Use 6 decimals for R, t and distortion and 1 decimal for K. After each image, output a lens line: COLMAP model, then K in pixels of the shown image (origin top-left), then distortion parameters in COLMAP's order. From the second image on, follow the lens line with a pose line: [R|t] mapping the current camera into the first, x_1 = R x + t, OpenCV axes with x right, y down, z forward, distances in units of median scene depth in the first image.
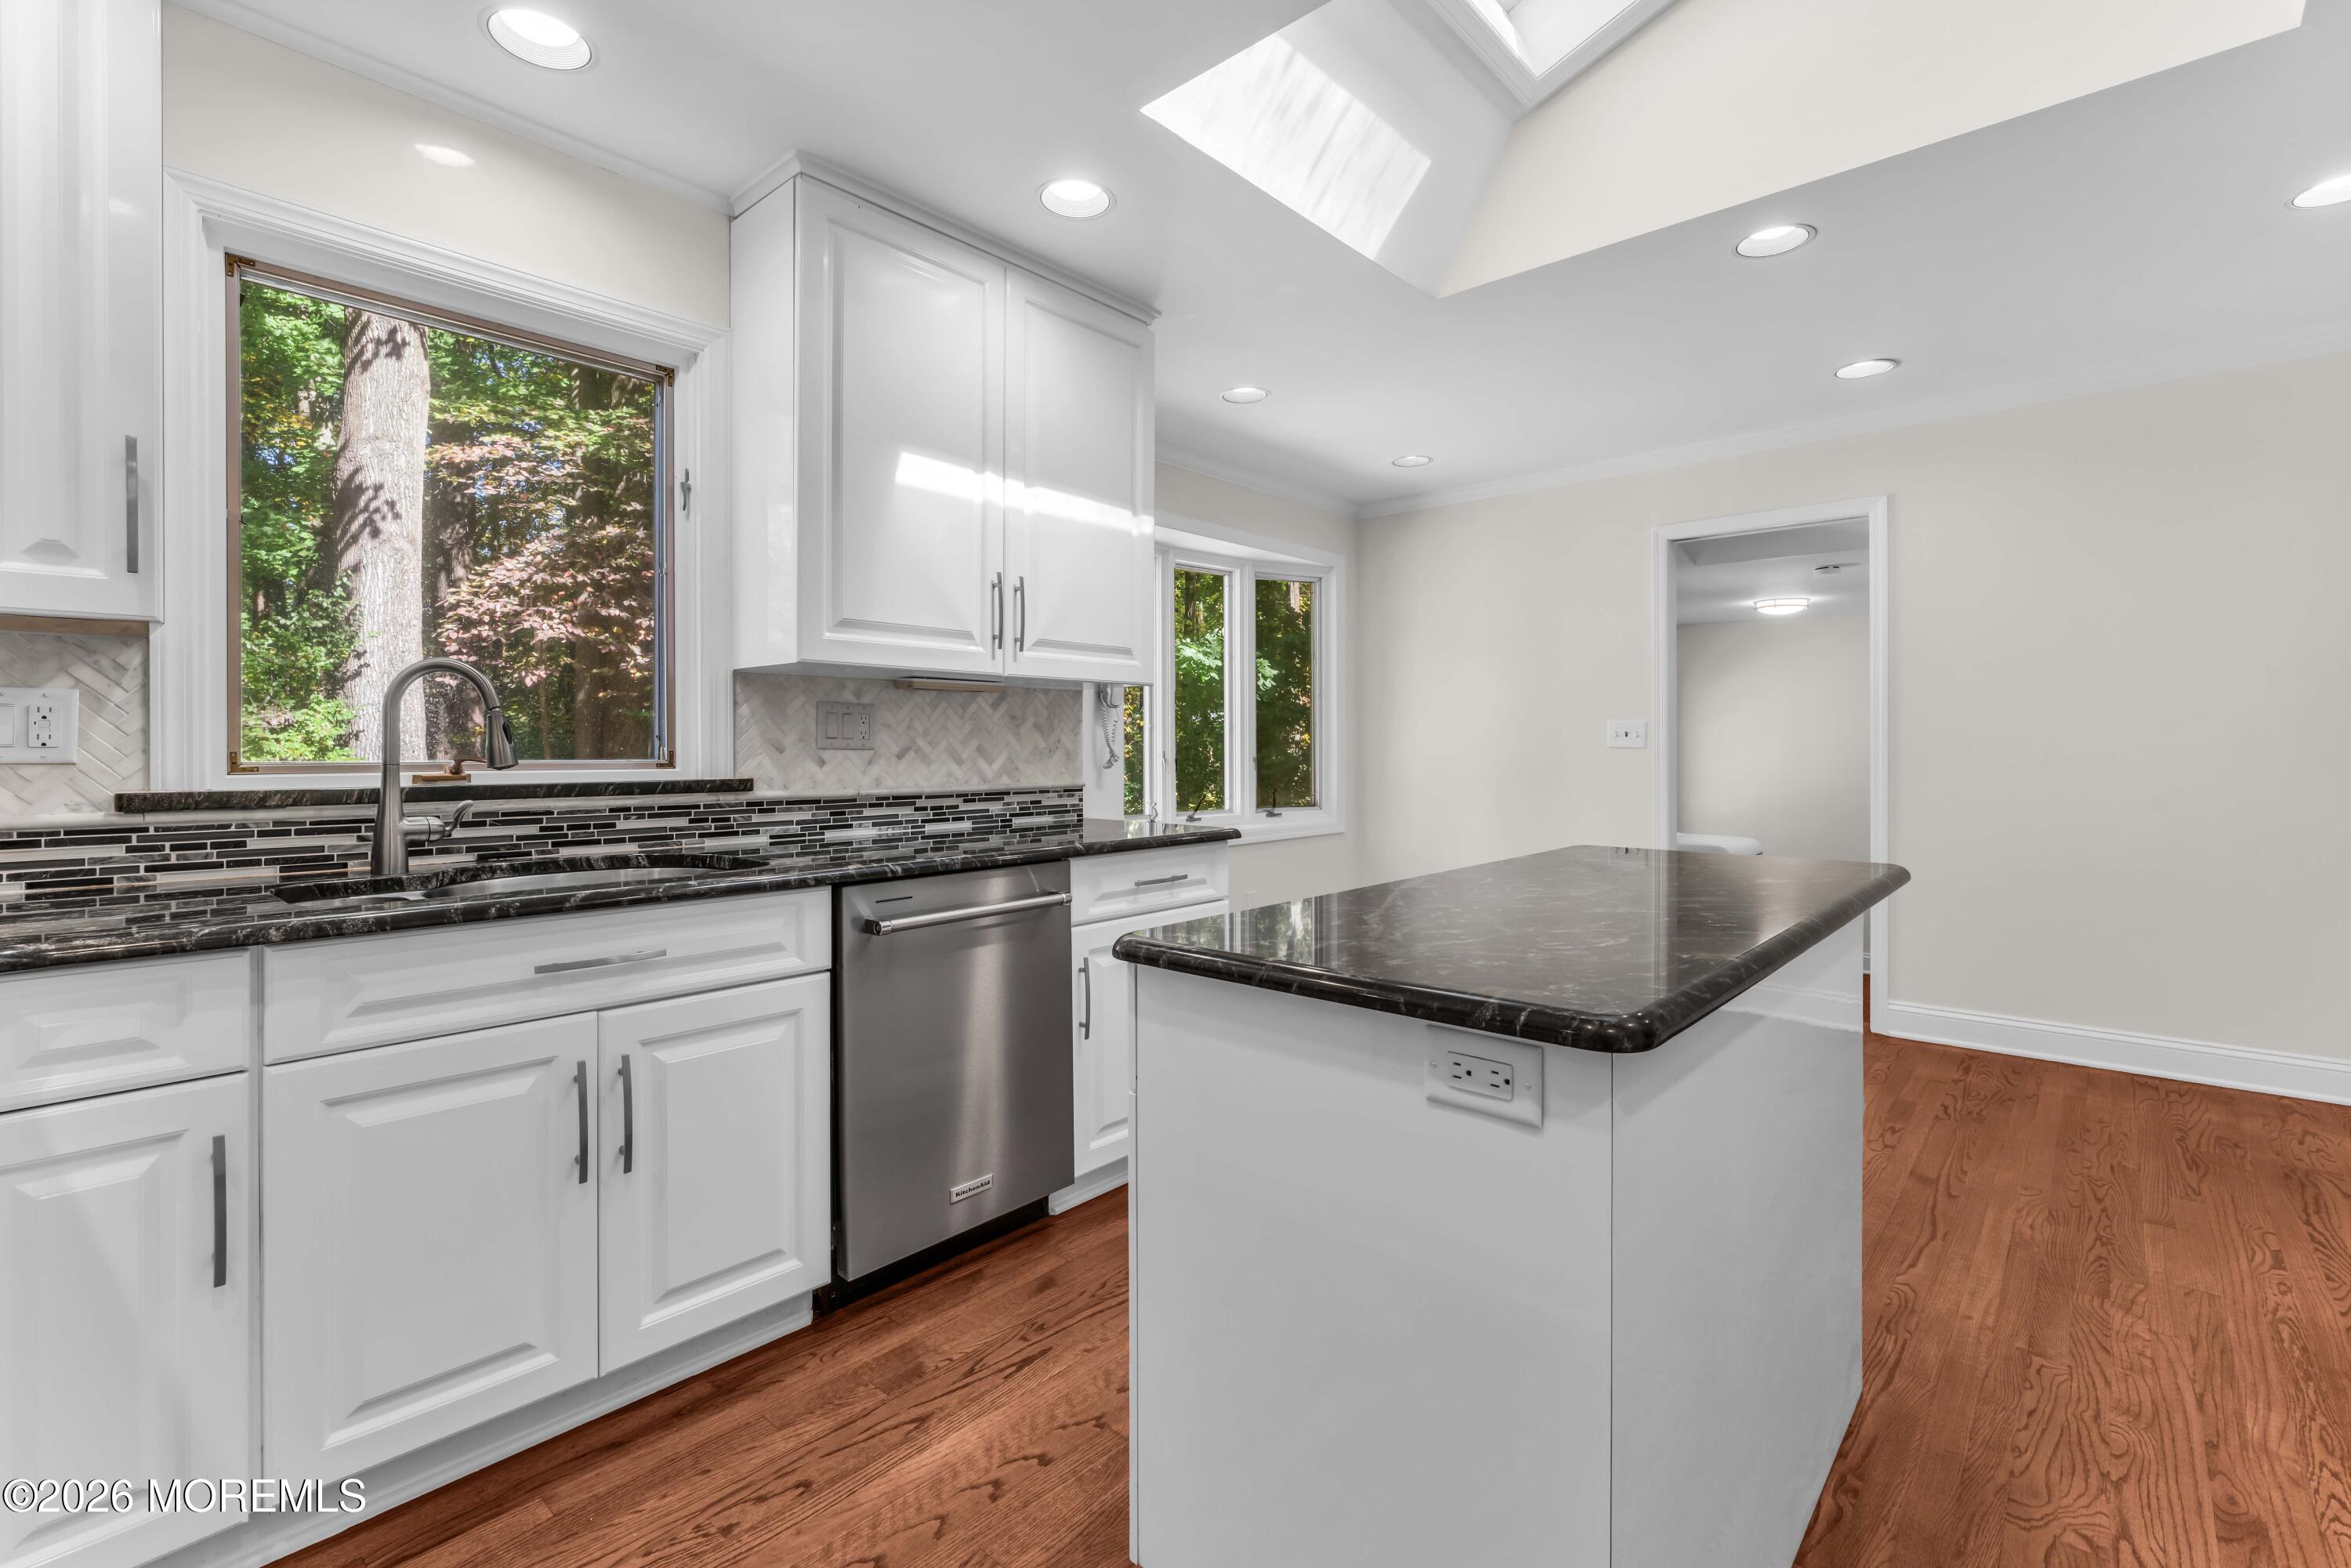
lens RADIAL K [[1034.2, 0, 1174.9], [0, 1034.2, 752.3], [0, 0, 1]] dist [-0.000012, 0.000118]
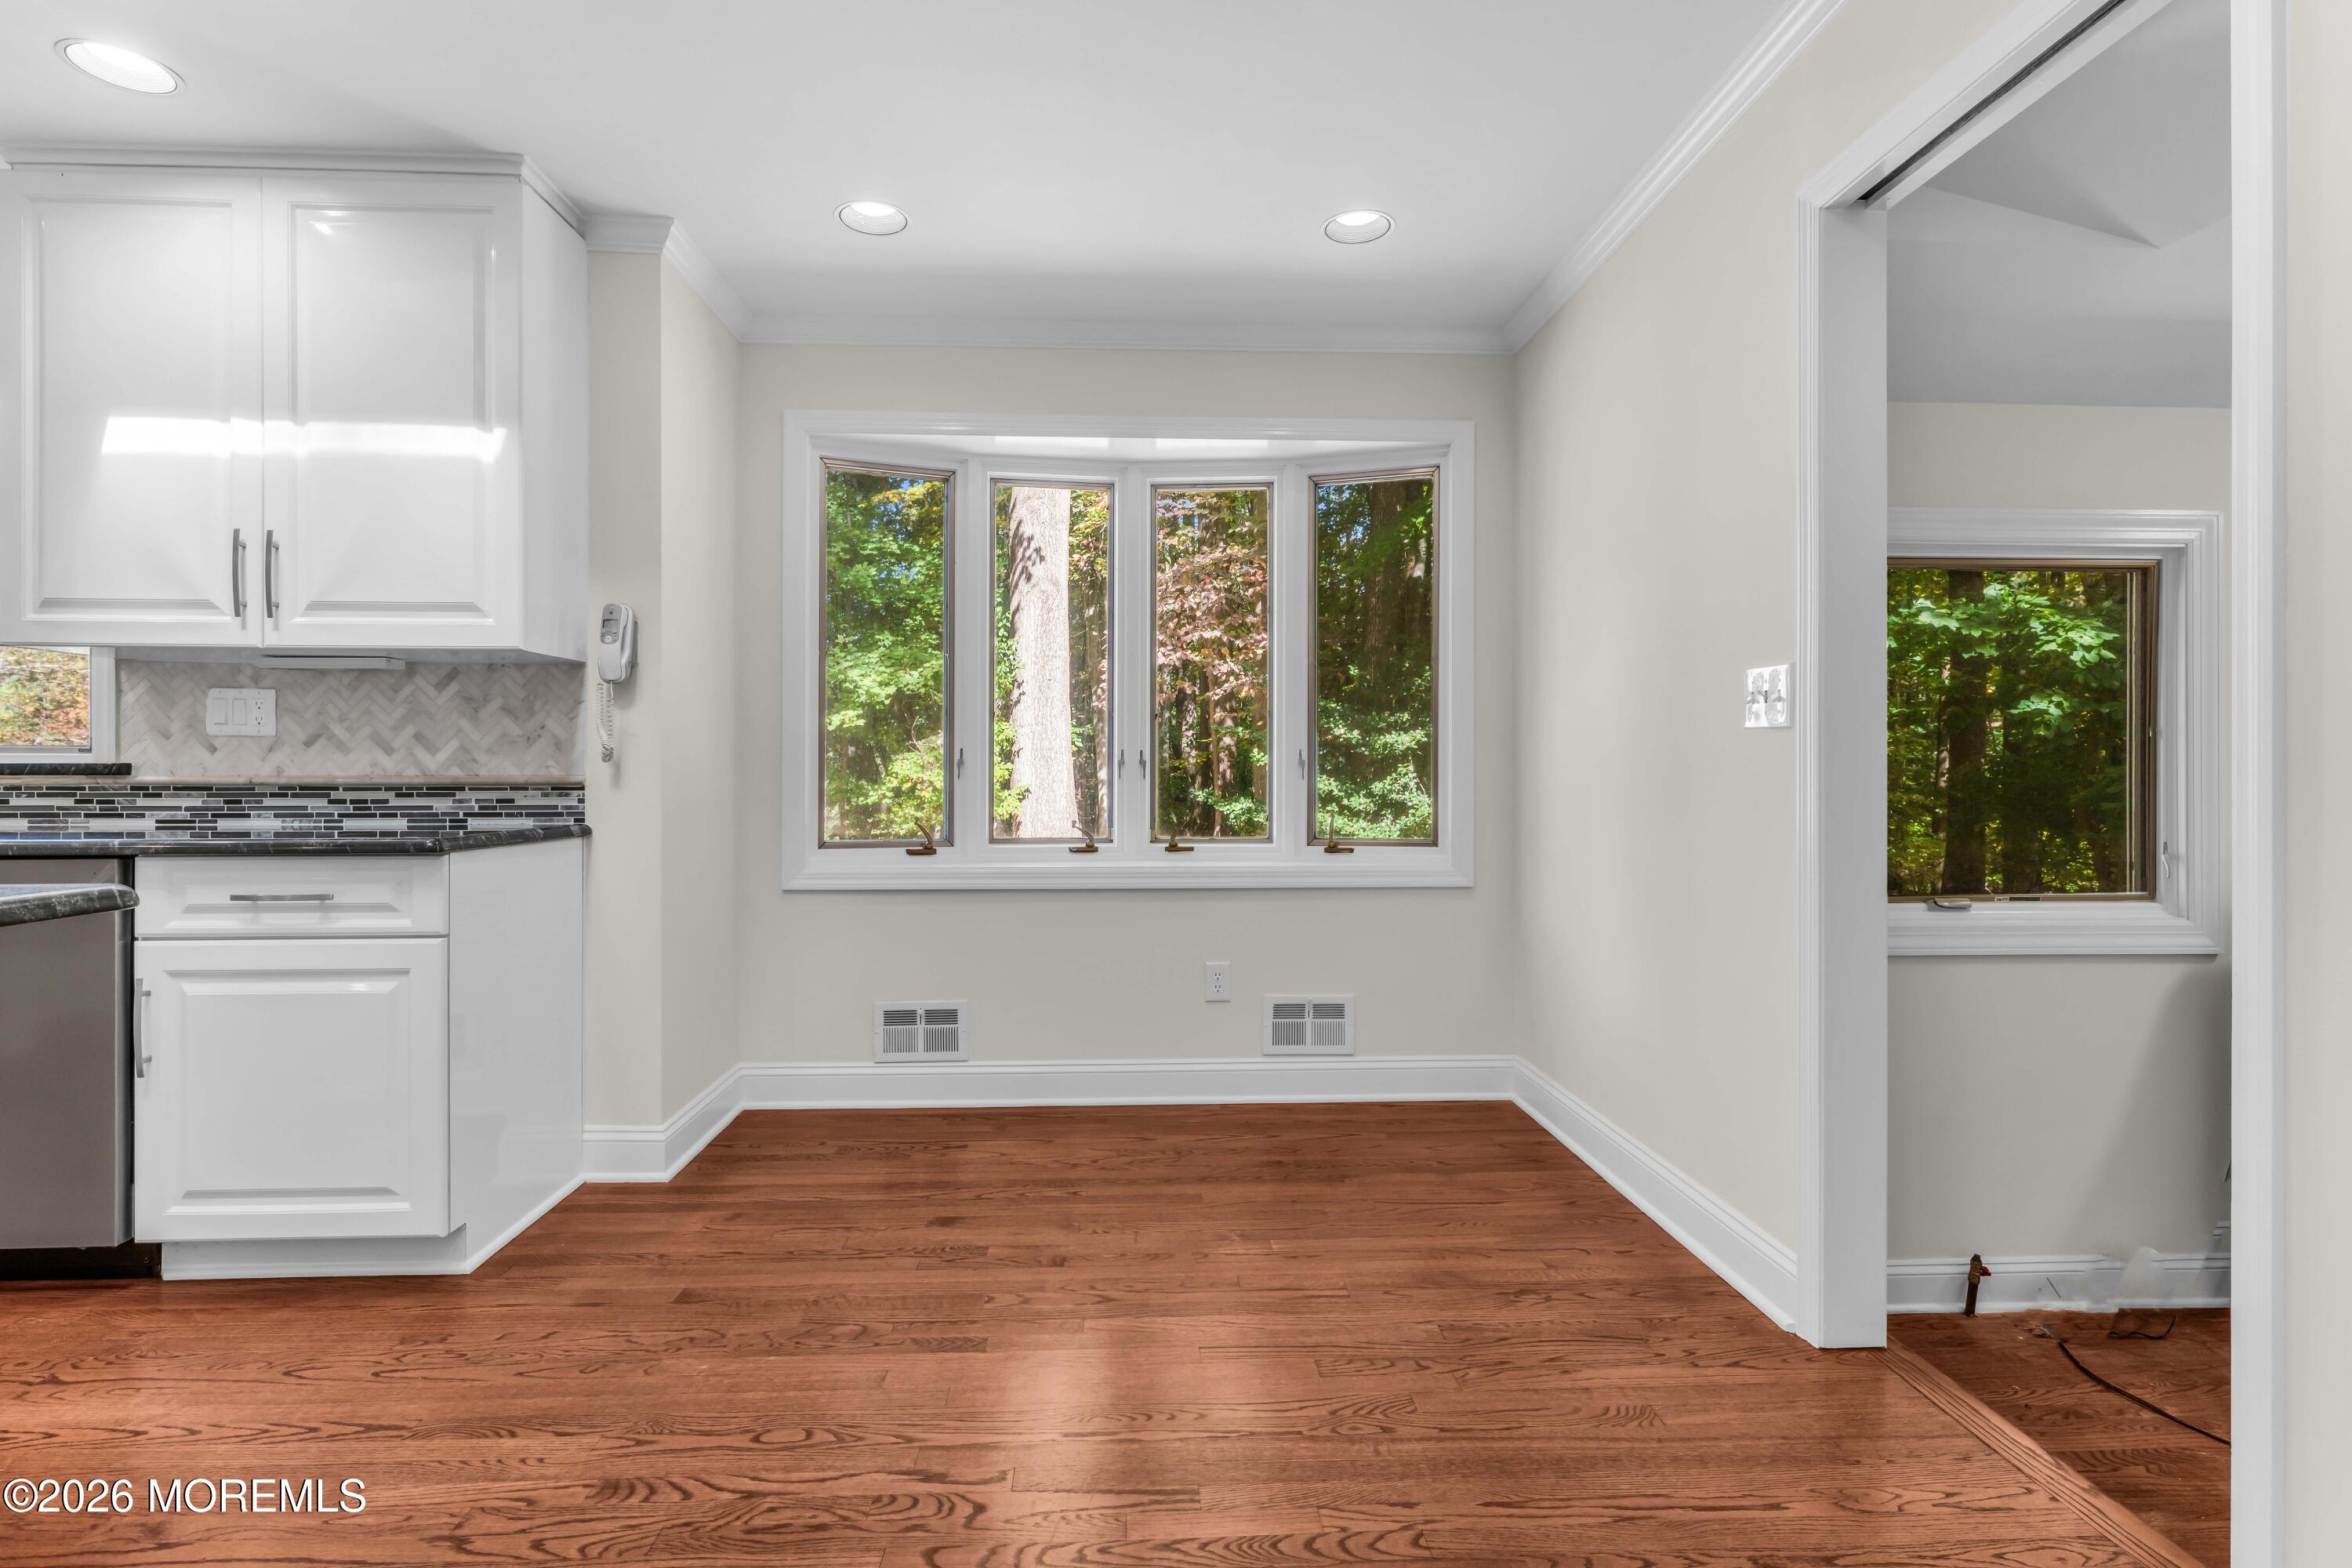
lens RADIAL K [[1152.3, 0, 1171.0], [0, 1152.3, 770.6], [0, 0, 1]] dist [-0.001082, 0.000289]
pose [[0.707656, 0.001952, -0.706554, 1.001238], [-0.005750, 0.999979, -0.002996, 0.026433], [0.706534, 0.006183, 0.707652, 0.808915]]
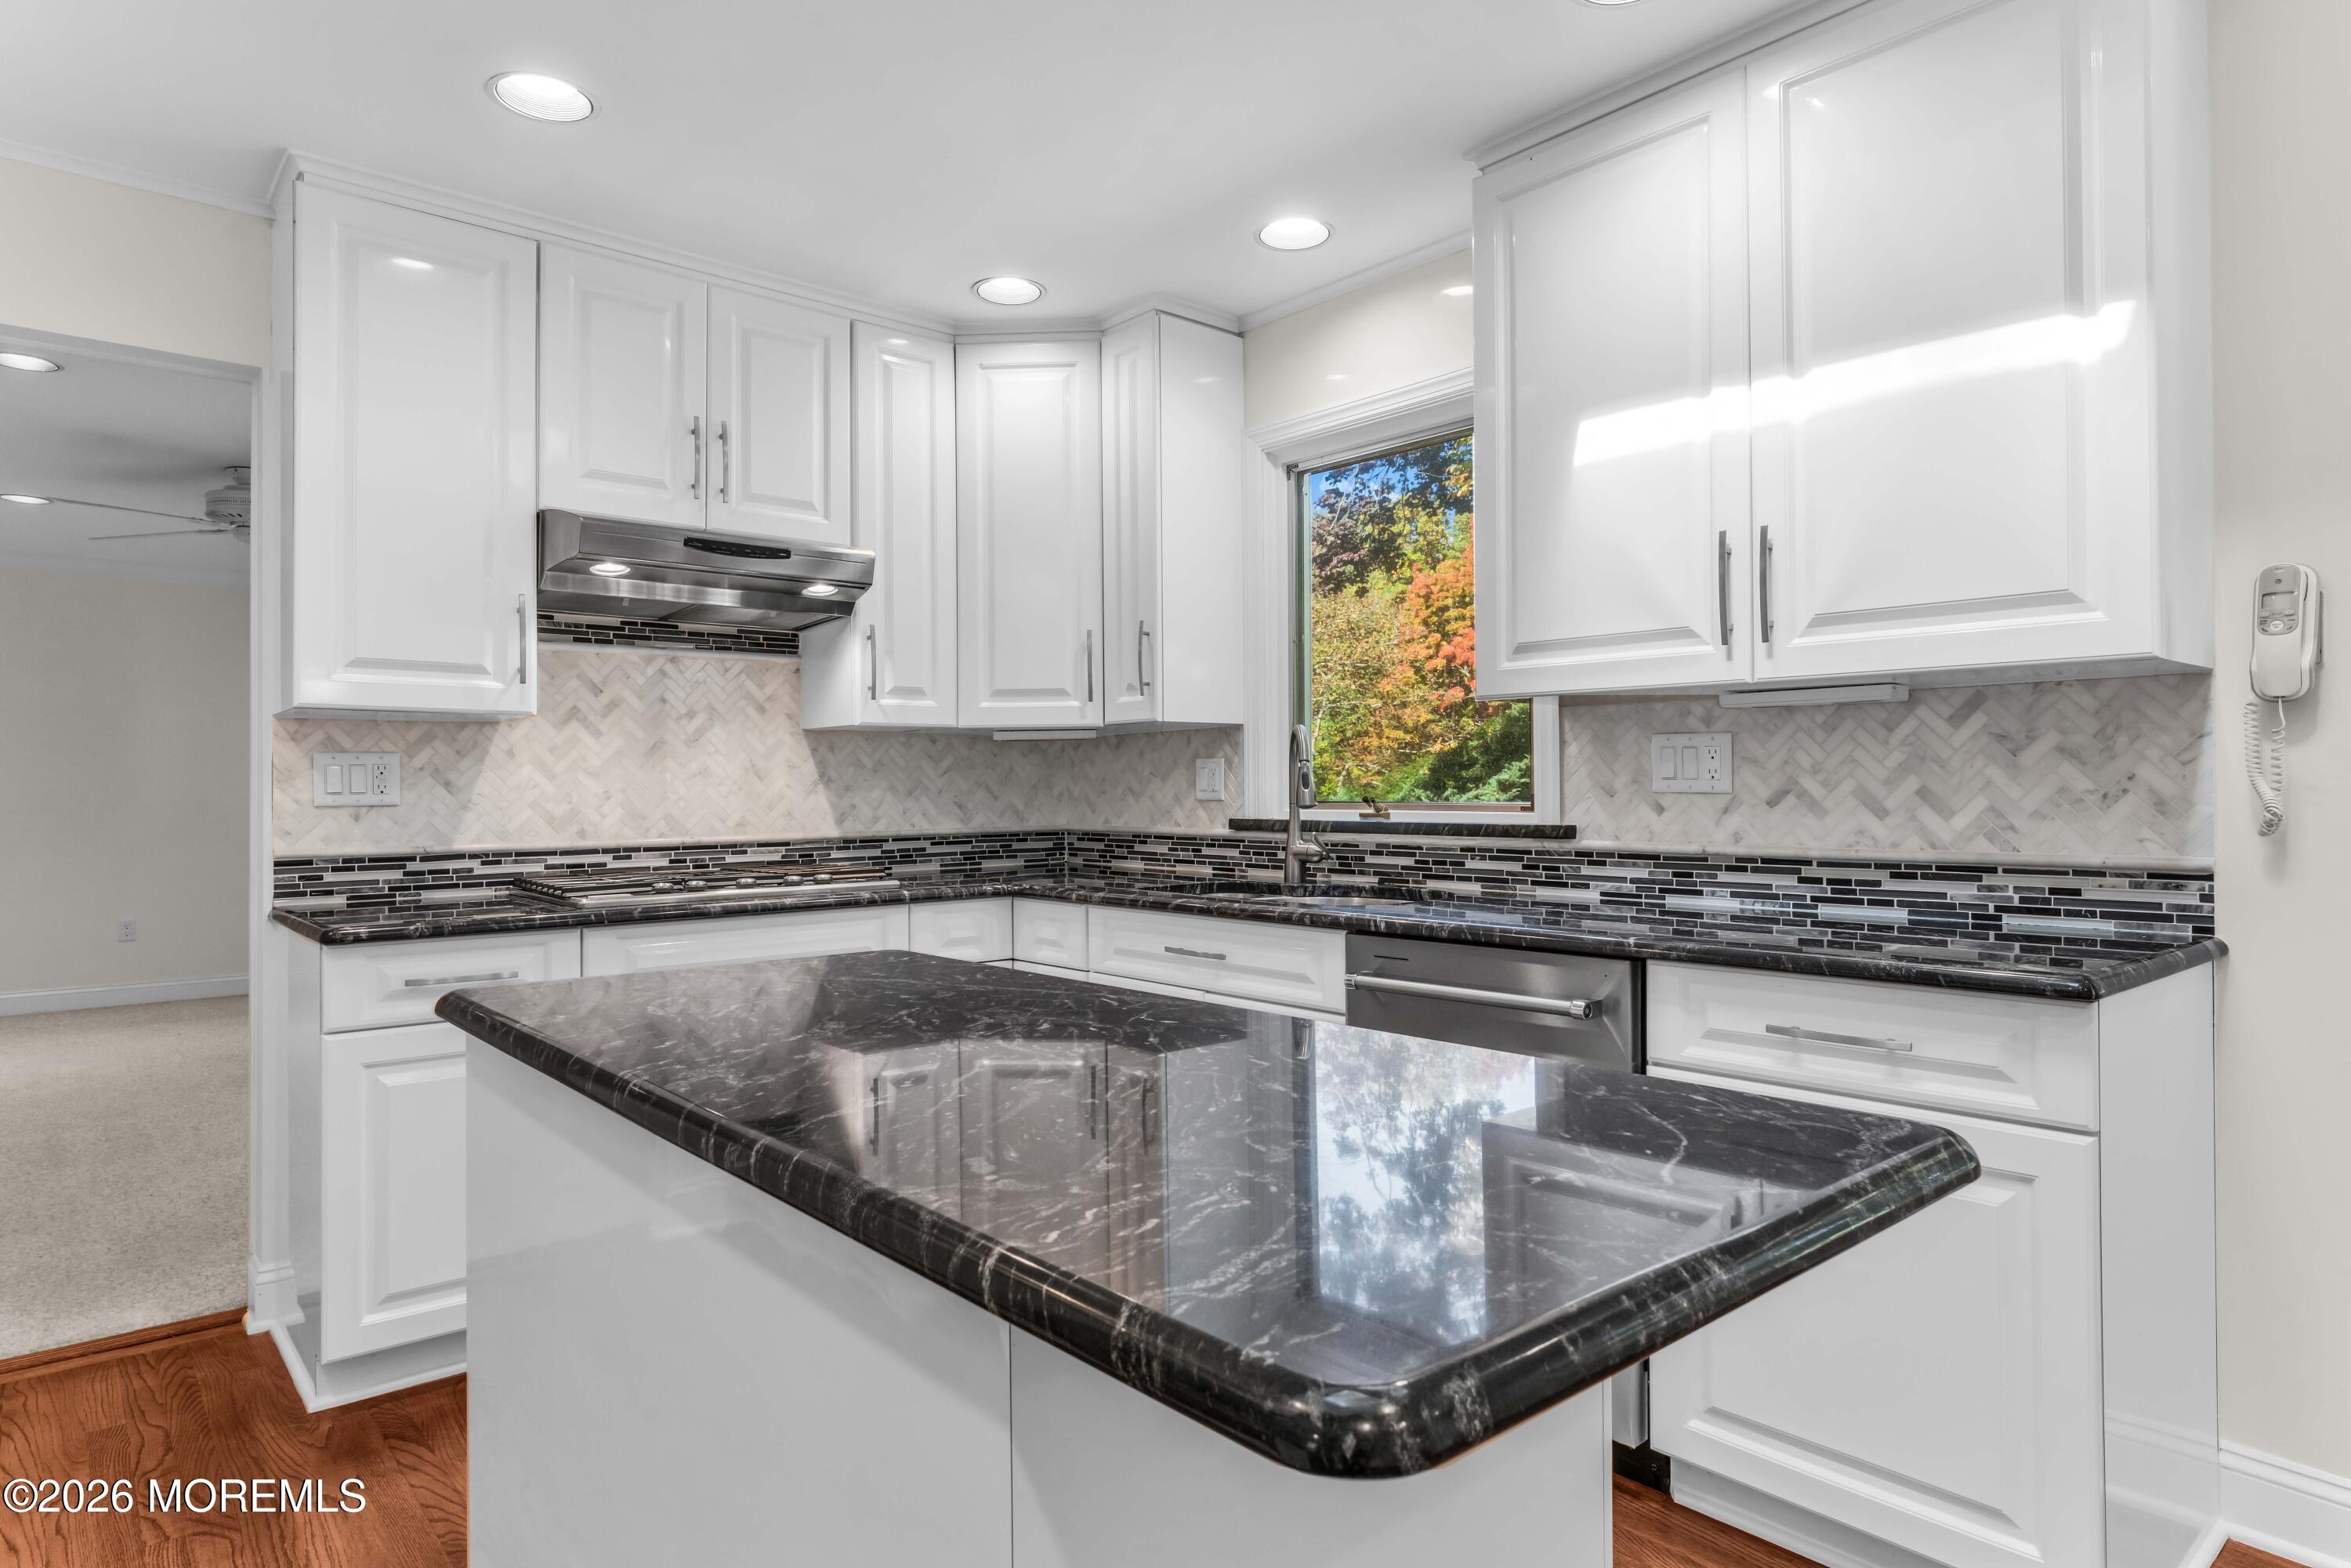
lens RADIAL K [[1328.5, 0, 1175.5], [0, 1328.5, 784.0], [0, 0, 1]] dist [0.002316, 0.000224]
pose [[-0.113460, -0.001884, -0.993541, 0.678364], [0.000137, 0.999998, -0.001912, -0.007255], [0.993543, -0.000353, -0.113460, 0.691332]]
